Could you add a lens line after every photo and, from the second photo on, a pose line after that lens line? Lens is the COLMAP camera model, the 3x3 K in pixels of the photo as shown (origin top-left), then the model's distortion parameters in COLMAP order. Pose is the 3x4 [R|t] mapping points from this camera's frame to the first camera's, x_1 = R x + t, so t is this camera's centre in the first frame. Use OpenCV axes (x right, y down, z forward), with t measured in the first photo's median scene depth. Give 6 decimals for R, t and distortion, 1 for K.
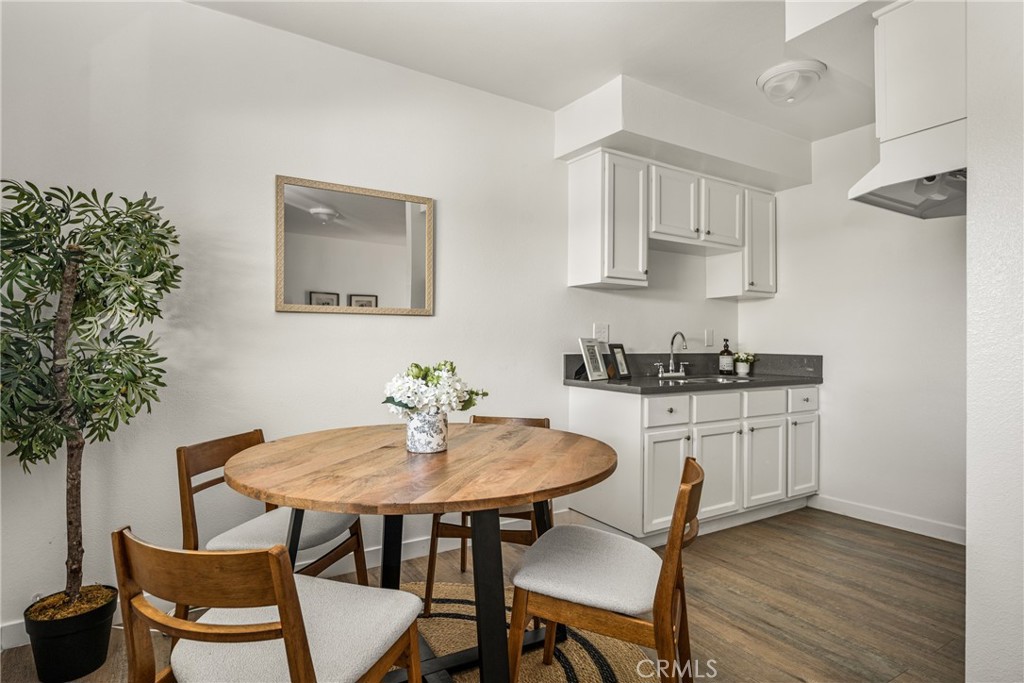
lens RADIAL K [[546.0, 0, 512.0], [0, 546.0, 341.5], [0, 0, 1]] dist [-0.003465, -0.000860]
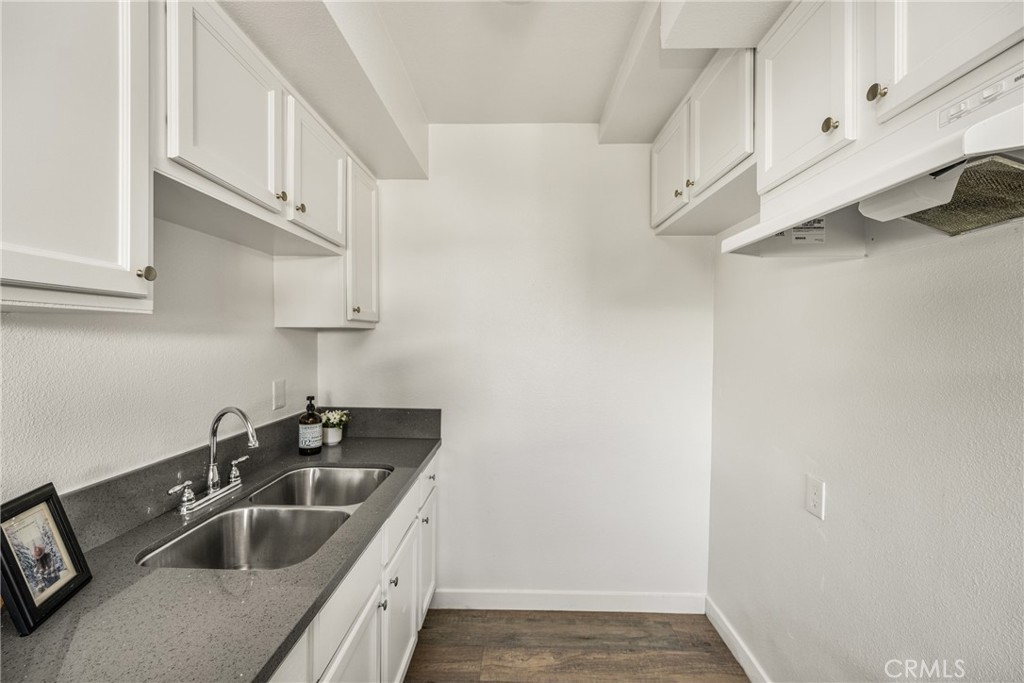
lens RADIAL K [[414.7, 0, 512.0], [0, 414.7, 341.5], [0, 0, 1]] dist [-0.002290, -0.000236]
pose [[0.549050, -0.012318, 0.835699, 0.138229], [-0.006358, 0.999801, 0.018914, -0.080392], [-0.835765, -0.015698, 0.548863, 0.595214]]
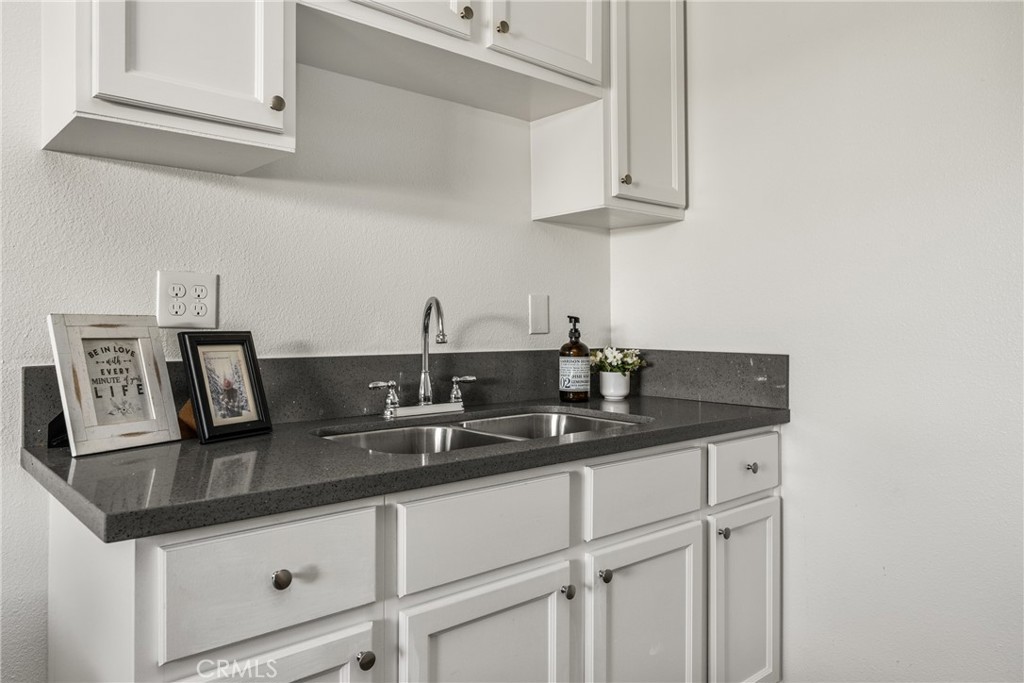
lens RADIAL K [[724.5, 0, 515.3], [0, 724.5, 328.2], [0, 0, 1]] dist [-0.005079, -0.000775]
pose [[0.984698, -0.006763, 0.174140, 0.267791], [0.005853, 0.999966, 0.005739, 0.000888], [-0.174173, -0.004632, 0.984704, 0.491835]]
